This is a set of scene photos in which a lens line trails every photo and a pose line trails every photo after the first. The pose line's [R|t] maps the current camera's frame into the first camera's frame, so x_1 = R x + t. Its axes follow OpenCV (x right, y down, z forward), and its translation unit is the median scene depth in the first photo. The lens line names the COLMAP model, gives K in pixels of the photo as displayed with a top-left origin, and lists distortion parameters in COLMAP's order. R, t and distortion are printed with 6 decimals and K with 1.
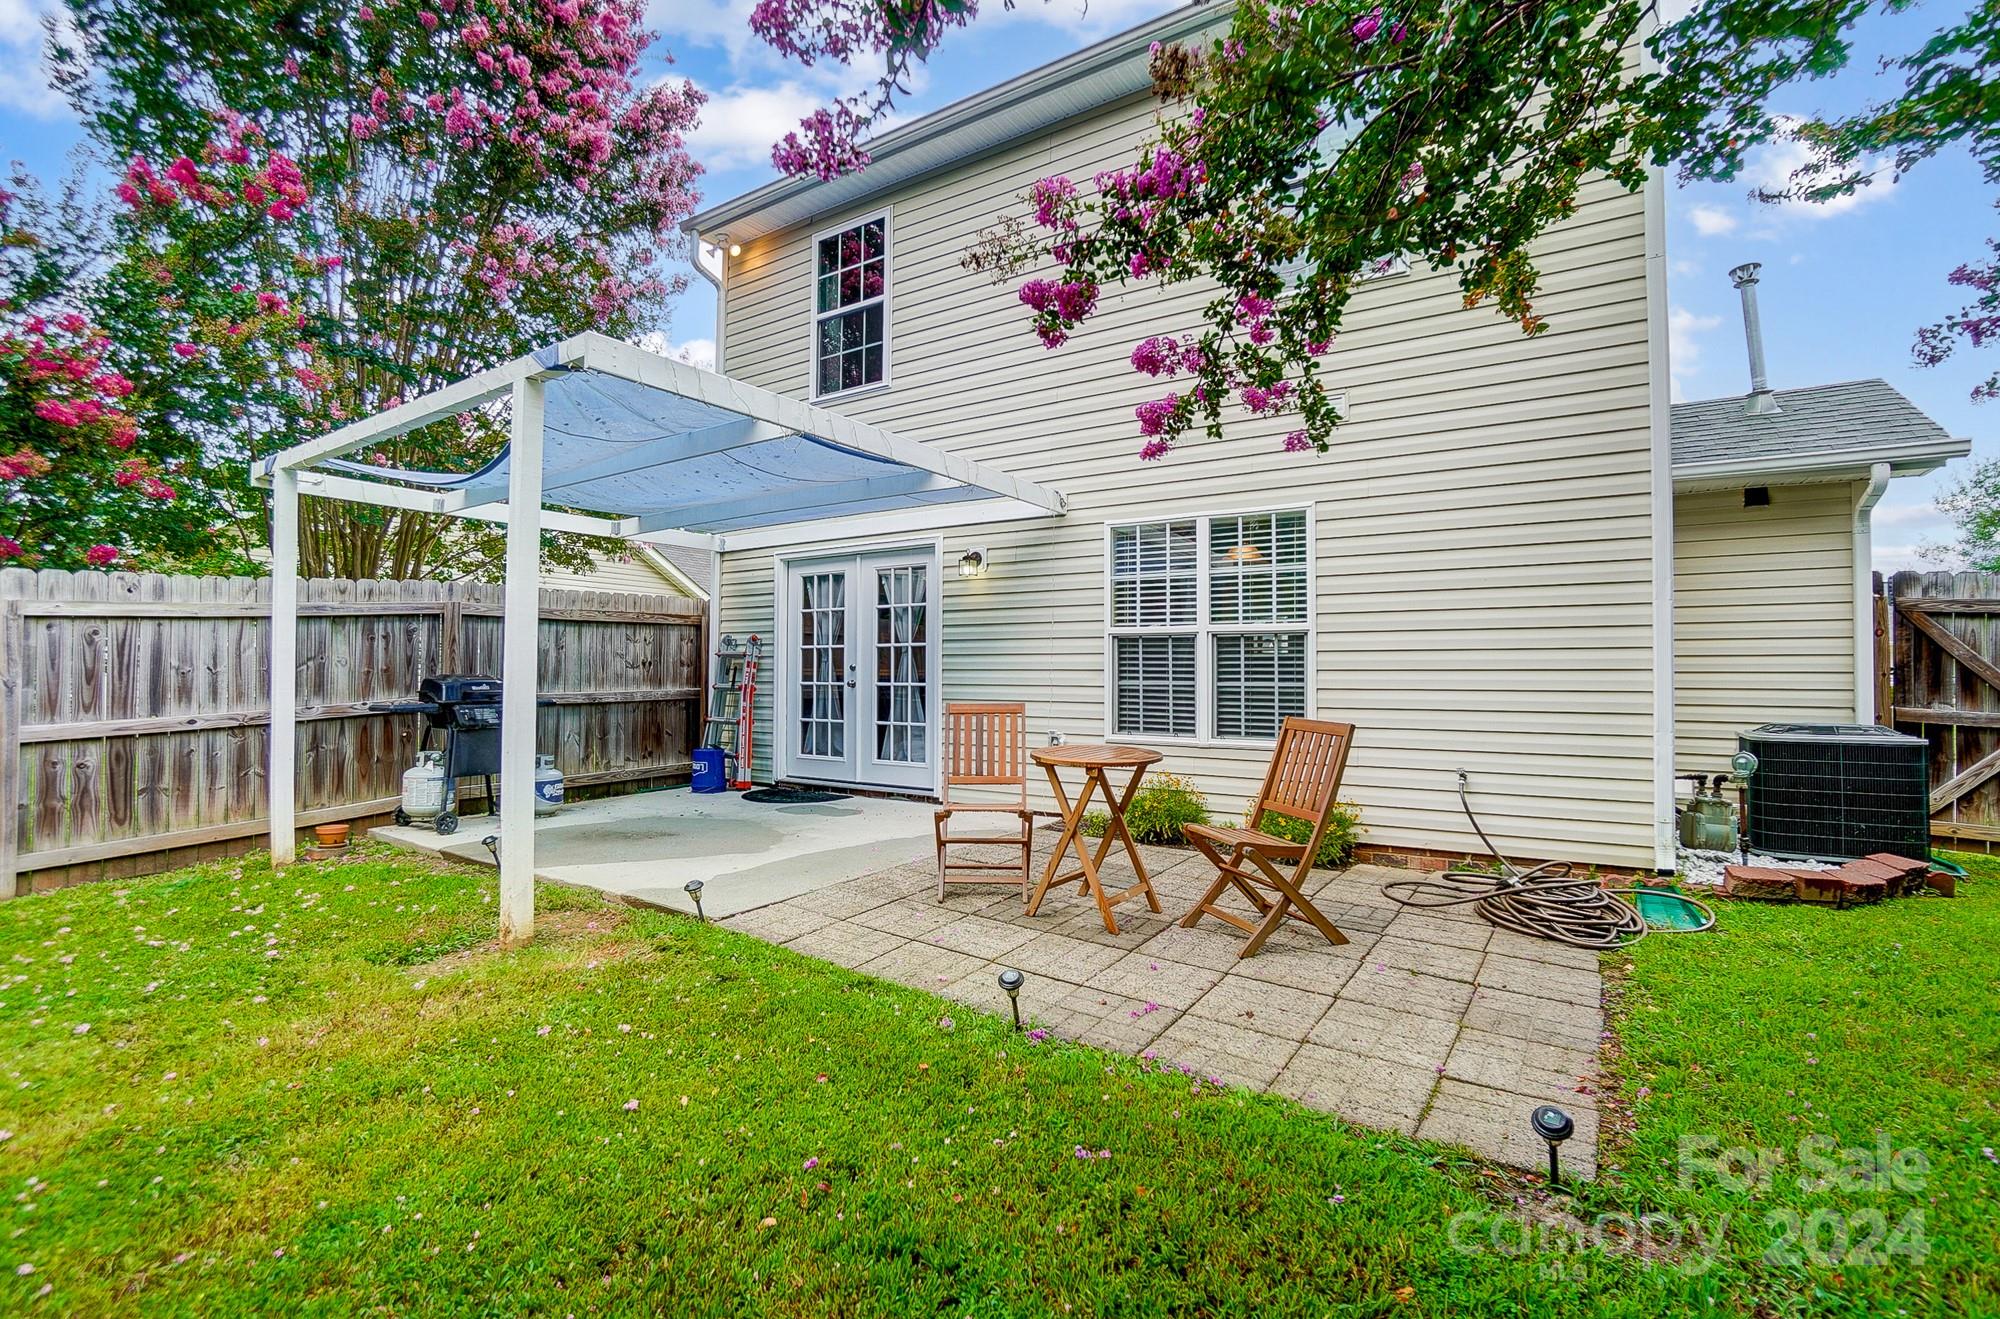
lens RADIAL K [[915.7, 0, 1007.5], [0, 915.7, 655.5], [0, 0, 1]] dist [-0.044378, 0.011748]
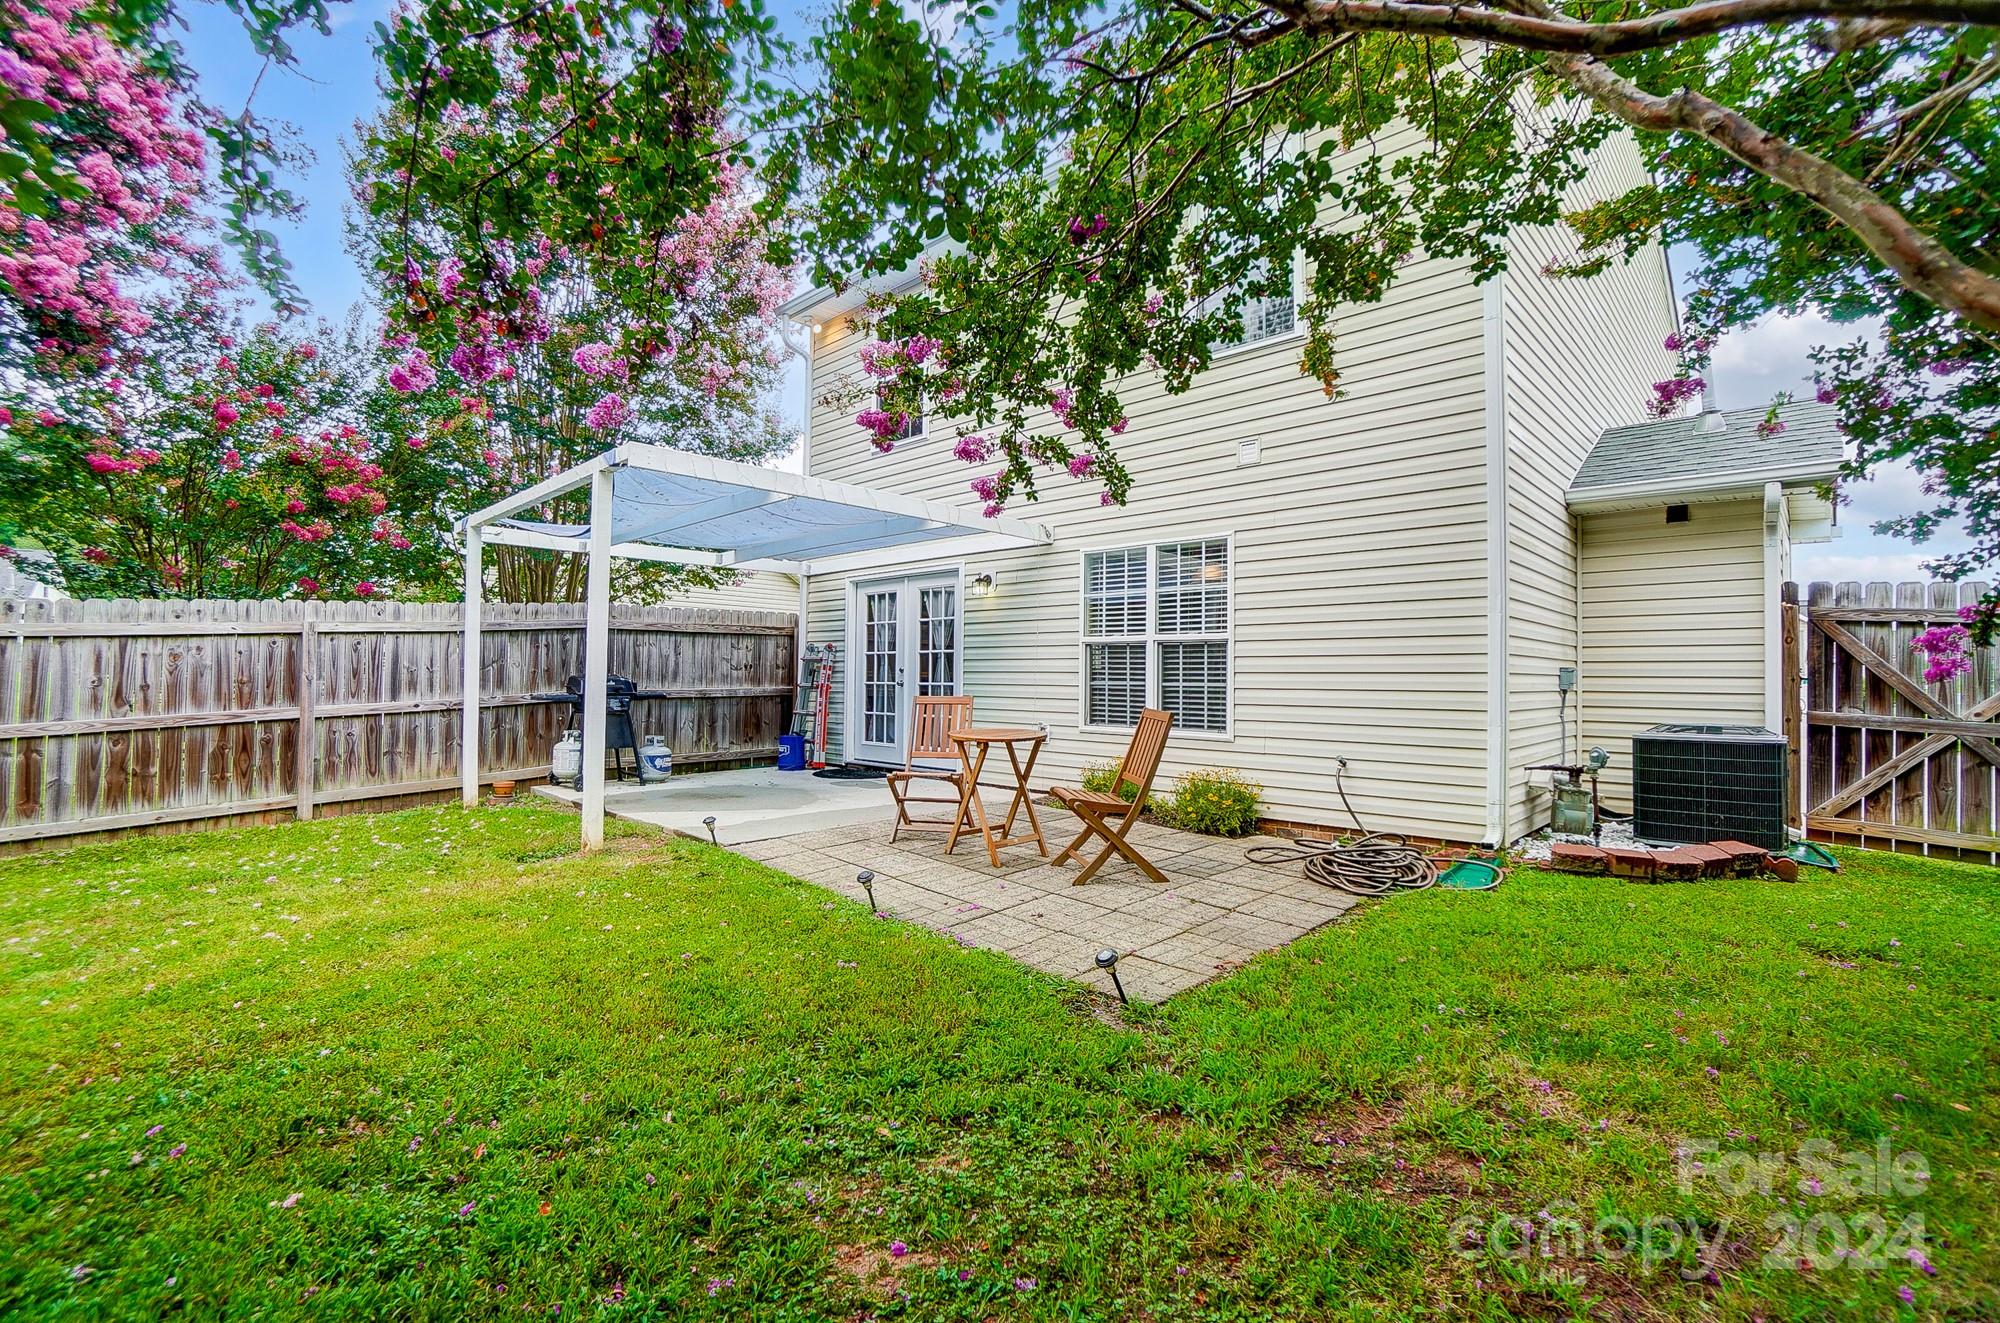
lens RADIAL K [[915.7, 0, 1018.8], [0, 915.7, 661.1], [0, 0, 1]] dist [-0.044378, 0.011748]
pose [[0.982660, 0.001925, -0.185407, 0.288707], [-0.001803, 0.999998, 0.000829, 0.000152], [0.185408, -0.000481, 0.982661, -0.230032]]
